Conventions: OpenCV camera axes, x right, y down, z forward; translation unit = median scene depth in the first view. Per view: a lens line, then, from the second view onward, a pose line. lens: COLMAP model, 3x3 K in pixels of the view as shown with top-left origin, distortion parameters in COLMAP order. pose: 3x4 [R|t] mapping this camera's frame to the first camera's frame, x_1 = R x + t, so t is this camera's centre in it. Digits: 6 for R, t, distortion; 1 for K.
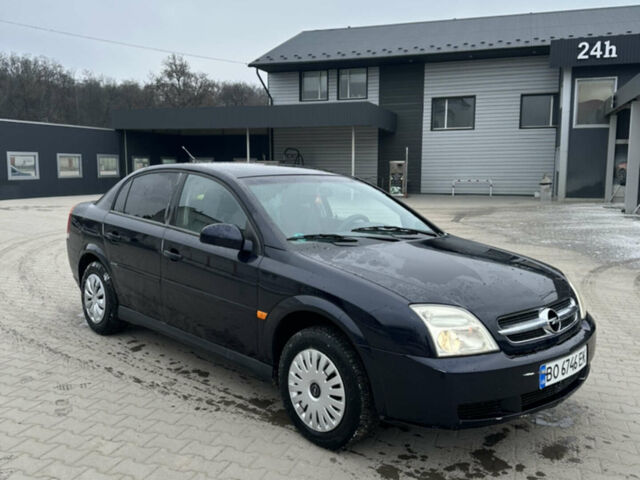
lens RADIAL K [[578.2, 0, 318.2], [0, 578.2, 251.8], [0, 0, 1]] dist [0.130669, -0.239864]
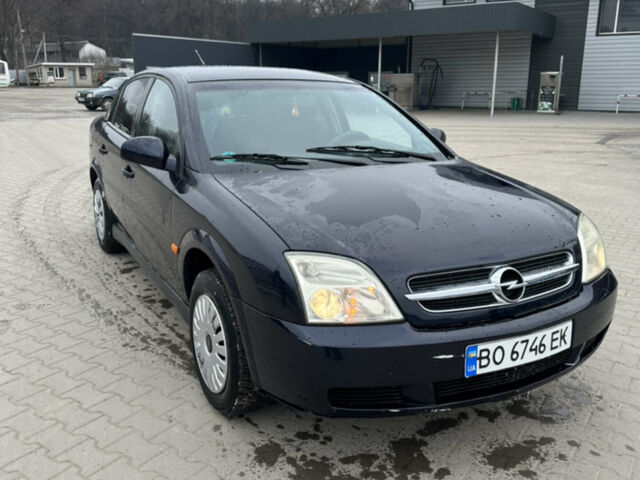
lens RADIAL K [[578.2, 0, 318.2], [0, 578.2, 251.8], [0, 0, 1]] dist [0.130669, -0.239864]
pose [[0.965595, 0.068215, -0.250946, 0.301158], [-0.033361, 0.989503, 0.140611, -0.011911], [0.257903, -0.127401, 0.957734, 0.229405]]
